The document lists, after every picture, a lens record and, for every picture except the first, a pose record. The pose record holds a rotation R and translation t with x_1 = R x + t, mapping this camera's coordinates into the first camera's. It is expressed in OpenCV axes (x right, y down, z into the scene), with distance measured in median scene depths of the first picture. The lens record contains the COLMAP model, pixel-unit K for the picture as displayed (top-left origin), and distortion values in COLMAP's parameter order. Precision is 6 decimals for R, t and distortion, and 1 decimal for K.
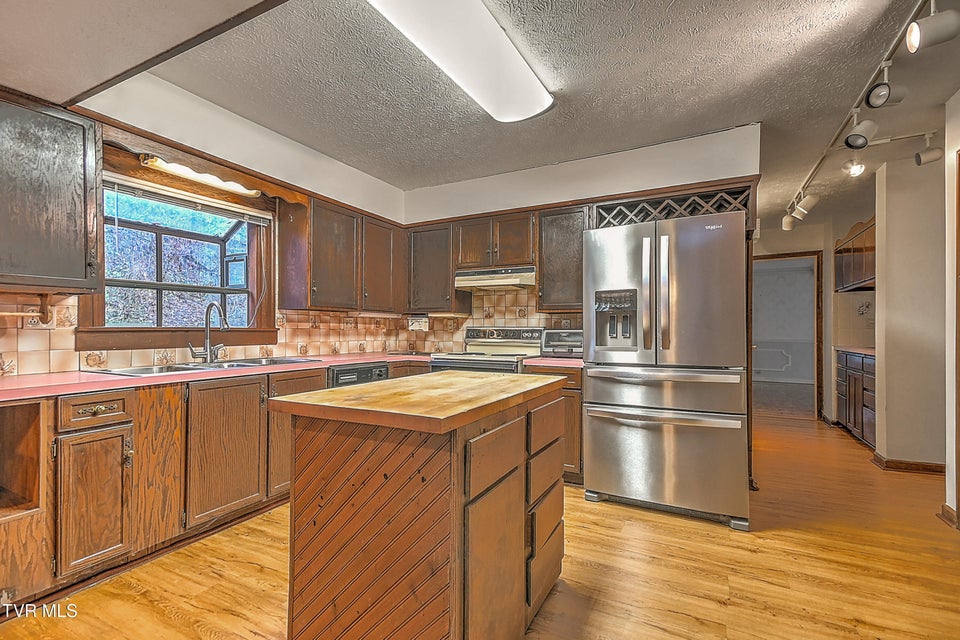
lens RADIAL K [[432.1, 0, 478.0], [0, 432.1, 328.6], [0, 0, 1]] dist [0.029272, -0.018838]
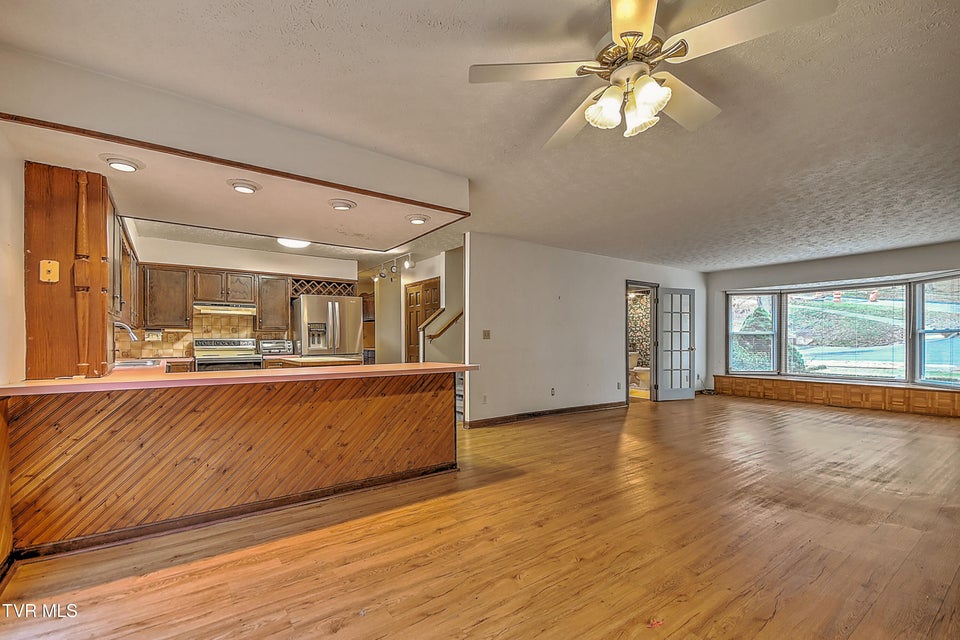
lens RADIAL K [[425.4, 0, 474.2], [0, 425.4, 332.0], [0, 0, 1]] dist [0.001215, 0.000241]
pose [[0.452203, 0.012731, 0.891824, -1.353673], [0.000058, 0.999898, -0.014304, -0.009077], [-0.891915, 0.006520, 0.452156, -0.781926]]
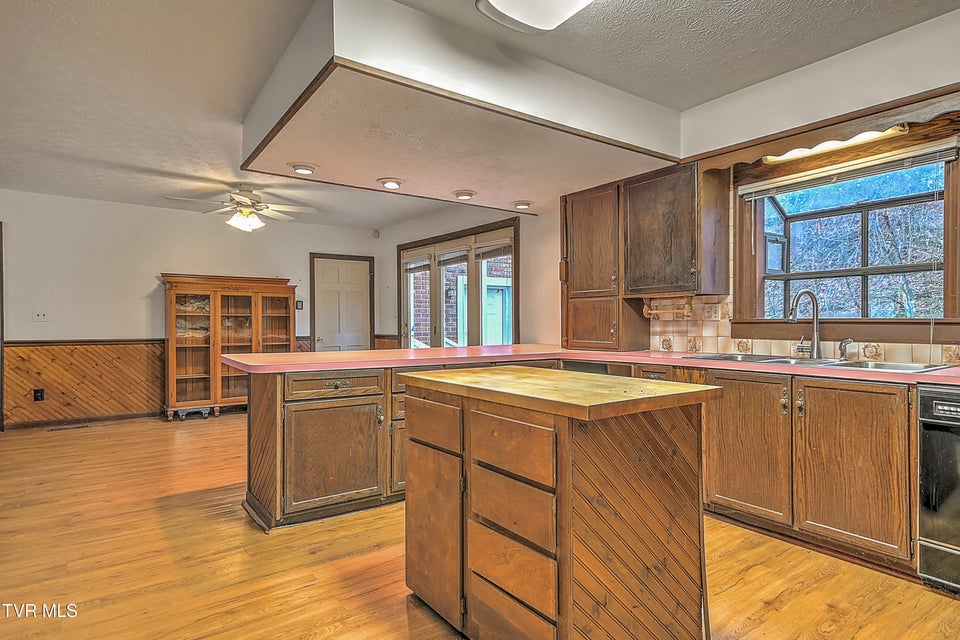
lens RADIAL K [[525.9, 0, 480.0], [0, 525.9, 320.0], [0, 0, 1]] dist [0.025207, -0.000051]
pose [[-0.450942, 0.000256, -0.892553, 0.641890], [0.003648, 0.999992, -0.001556, -0.000898], [0.892546, -0.003958, -0.450939, 0.876780]]
